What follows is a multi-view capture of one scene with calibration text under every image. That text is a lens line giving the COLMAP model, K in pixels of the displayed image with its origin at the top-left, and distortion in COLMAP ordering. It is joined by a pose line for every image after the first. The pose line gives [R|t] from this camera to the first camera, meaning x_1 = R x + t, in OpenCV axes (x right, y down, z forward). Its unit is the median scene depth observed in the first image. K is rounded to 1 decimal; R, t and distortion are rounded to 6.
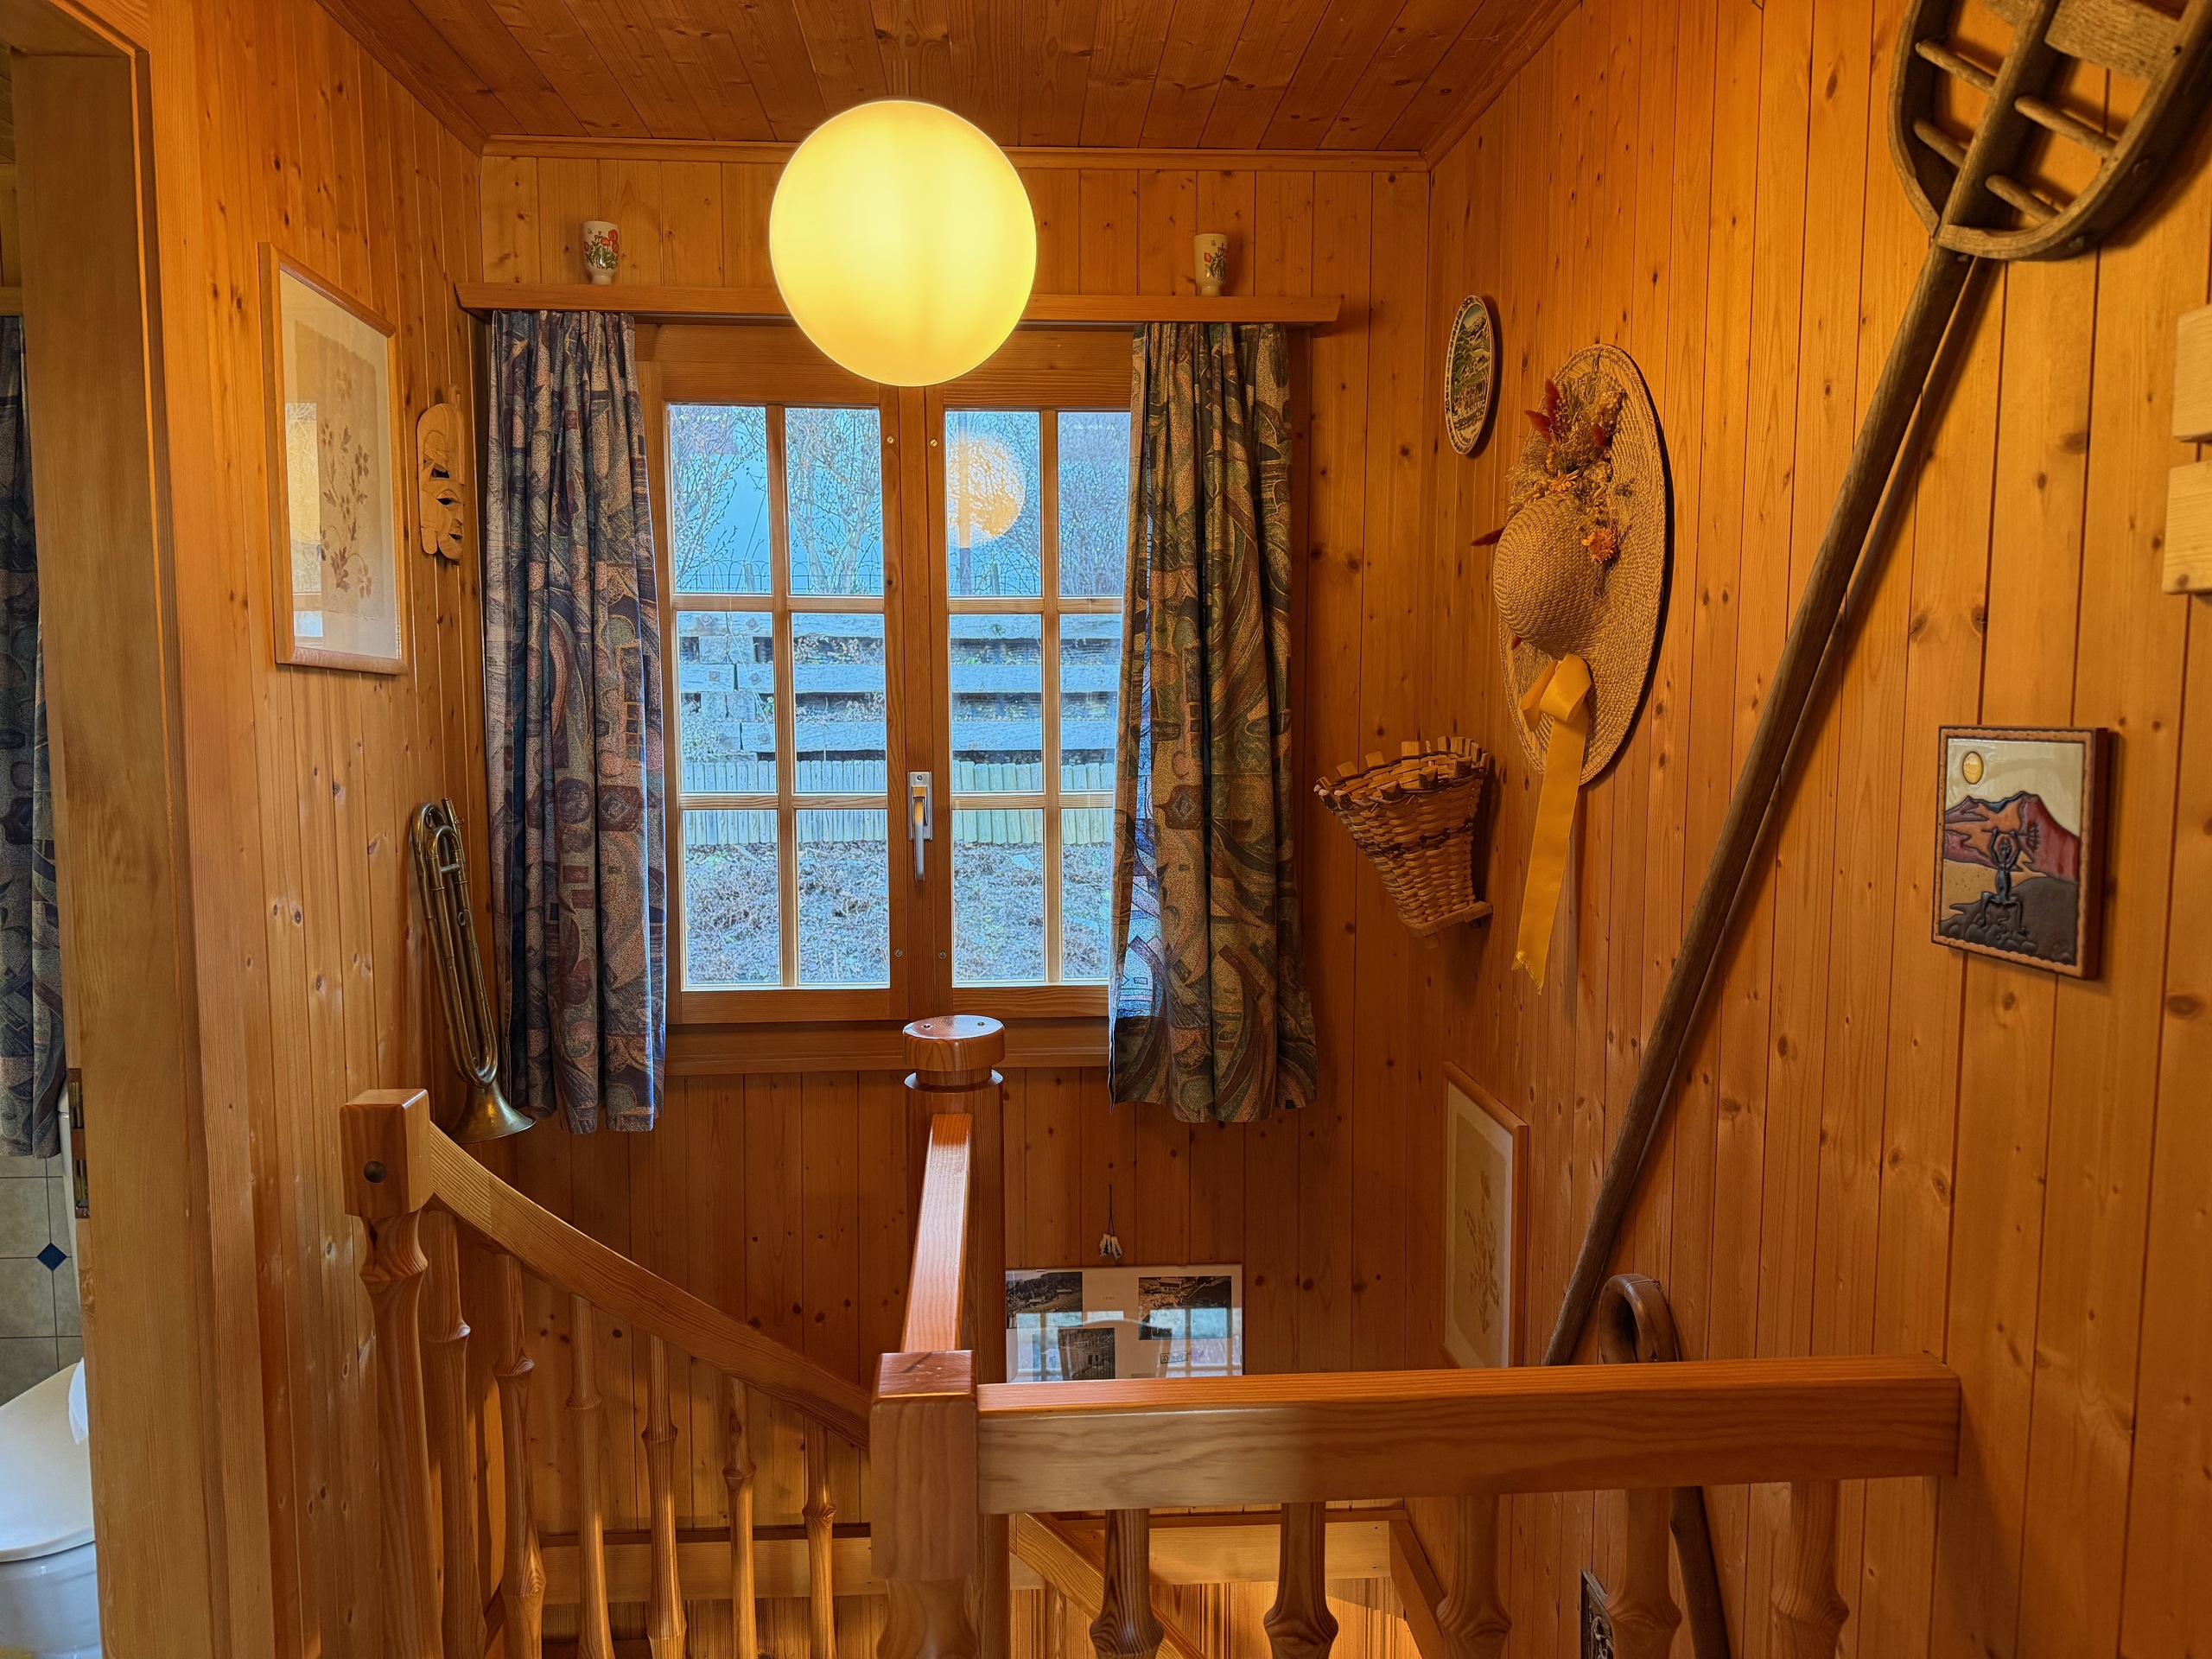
lens RADIAL K [[1547.5, 0, 1108.8], [0, 1547.5, 827.4], [0, 0, 1]] dist [0.057524, -0.066027]
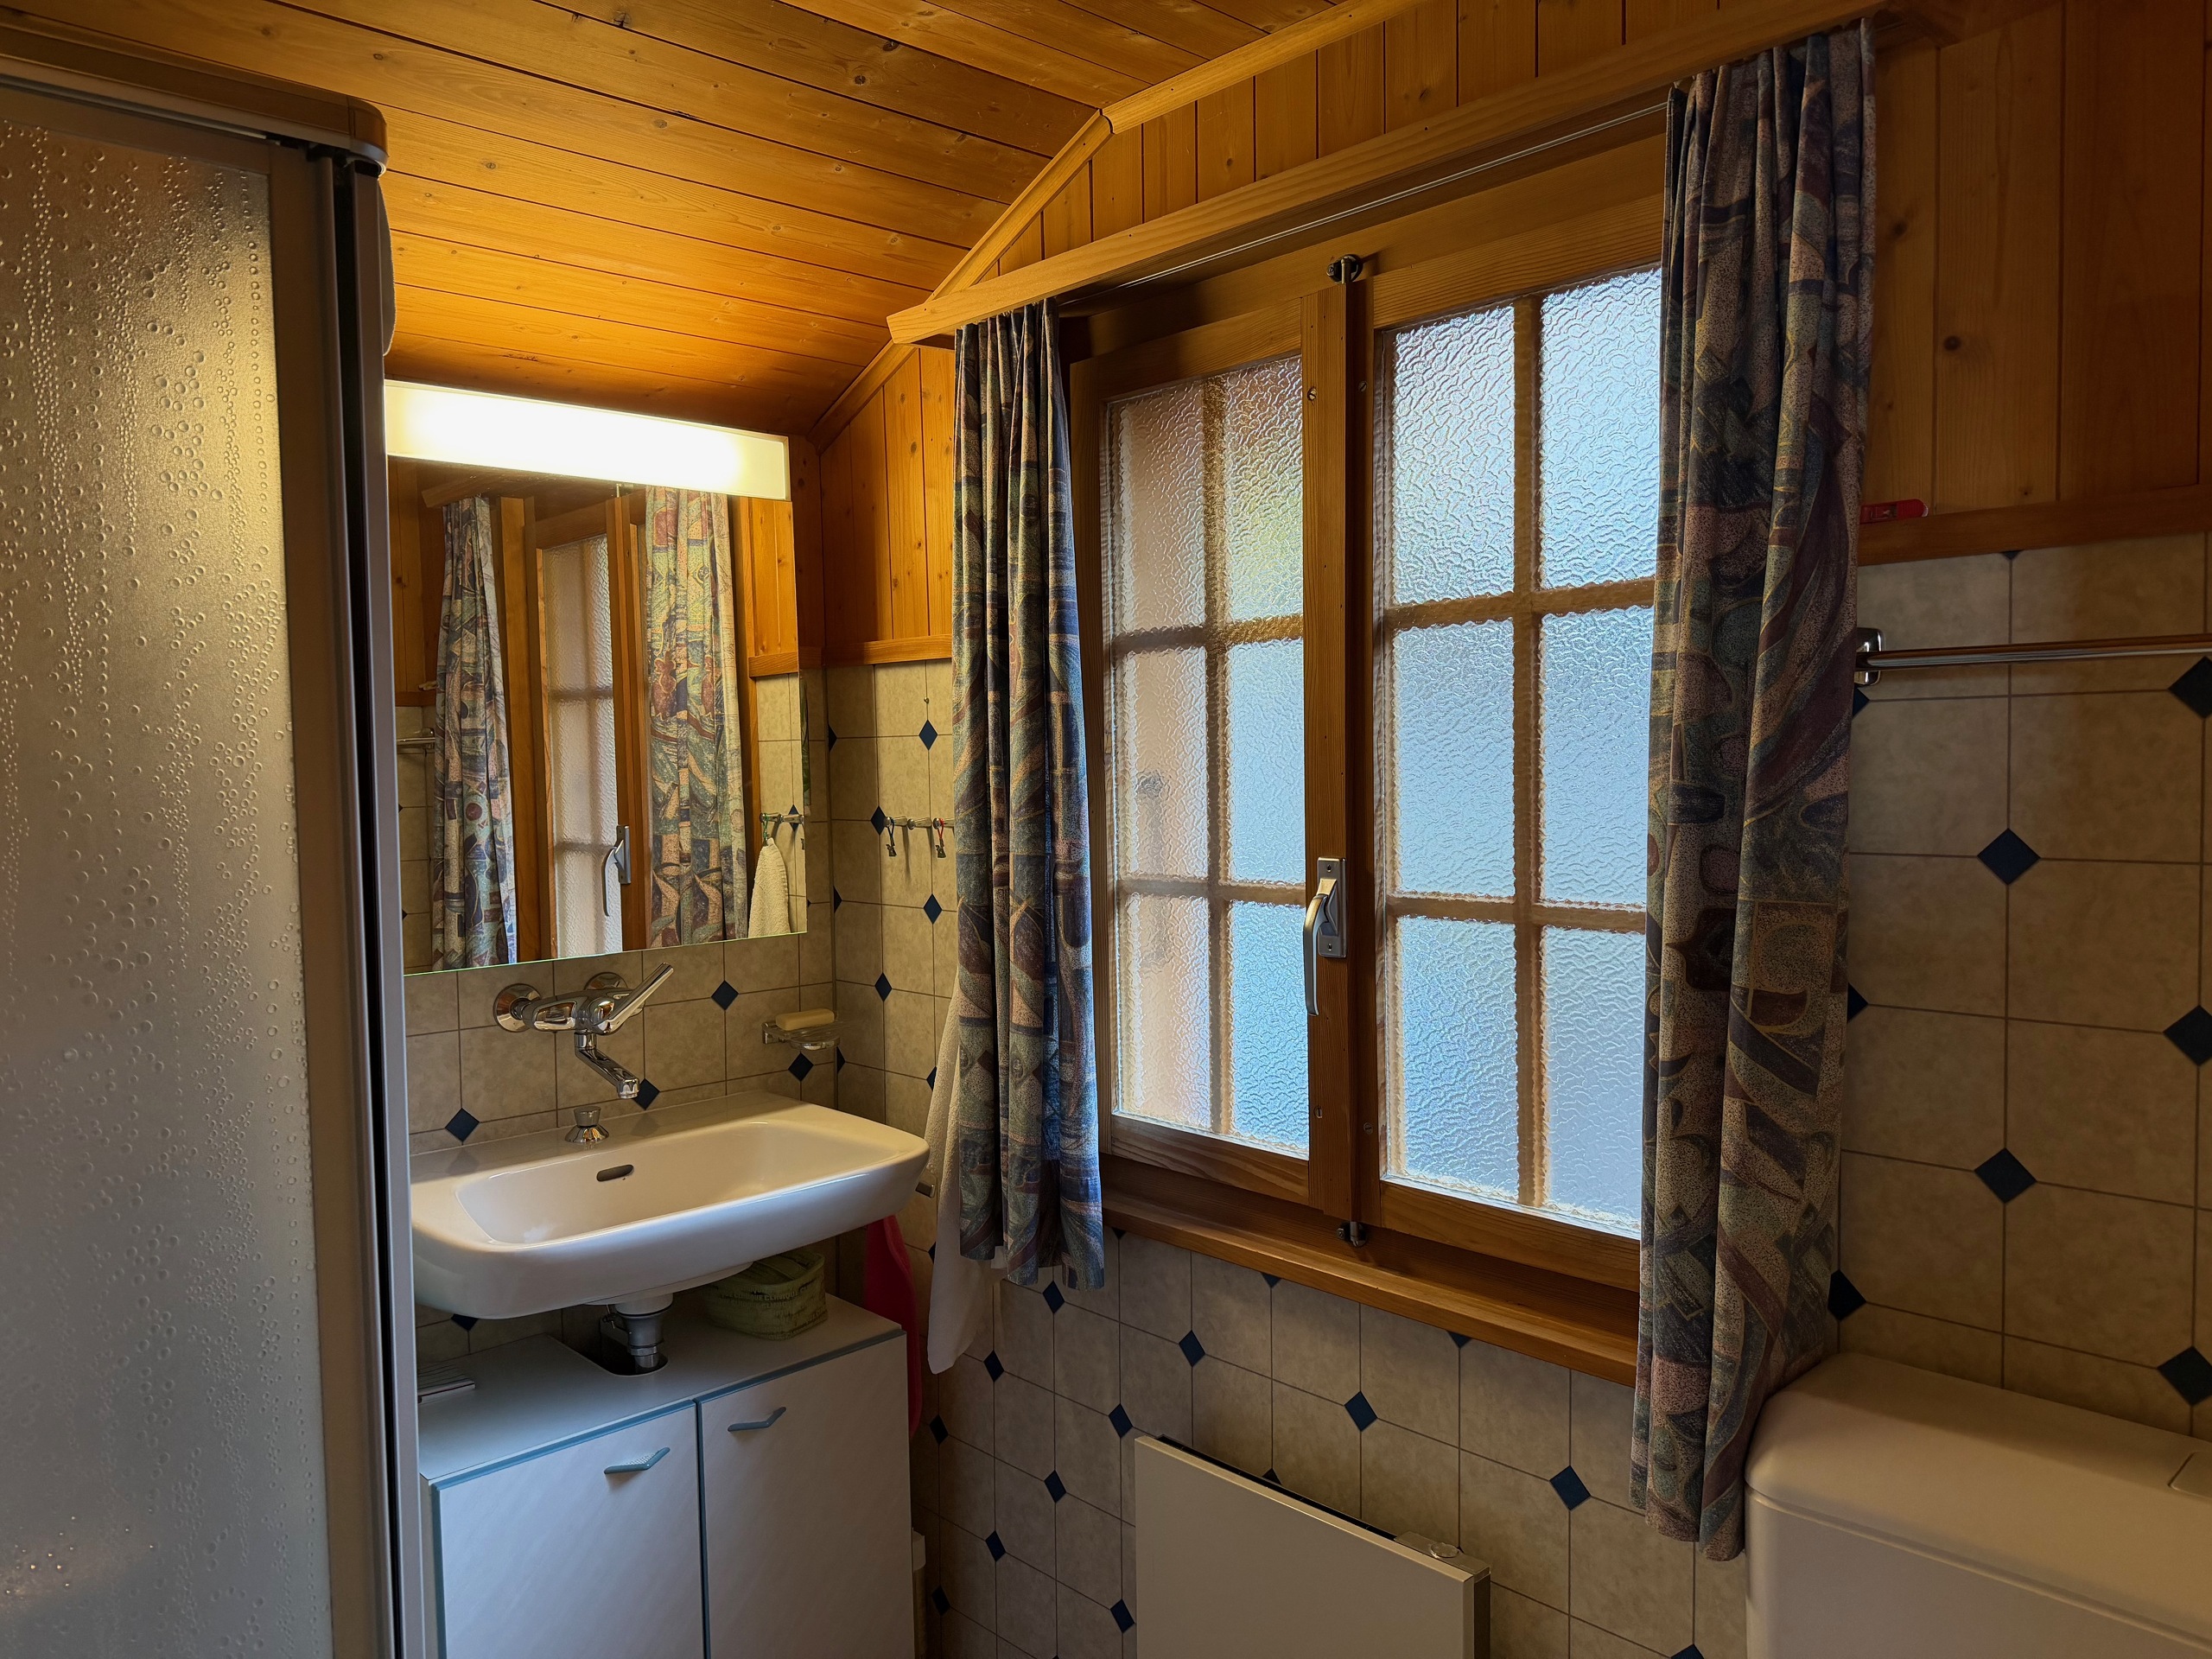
lens RADIAL K [[1547.5, 0, 1105.8], [0, 1547.5, 833.6], [0, 0, 1]] dist [0.057524, -0.066027]
pose [[0.643113, 0.037101, -0.764872, -0.405662], [-0.054716, 0.998499, 0.002428, -0.035263], [0.763814, 0.040289, 0.644178, 0.468000]]
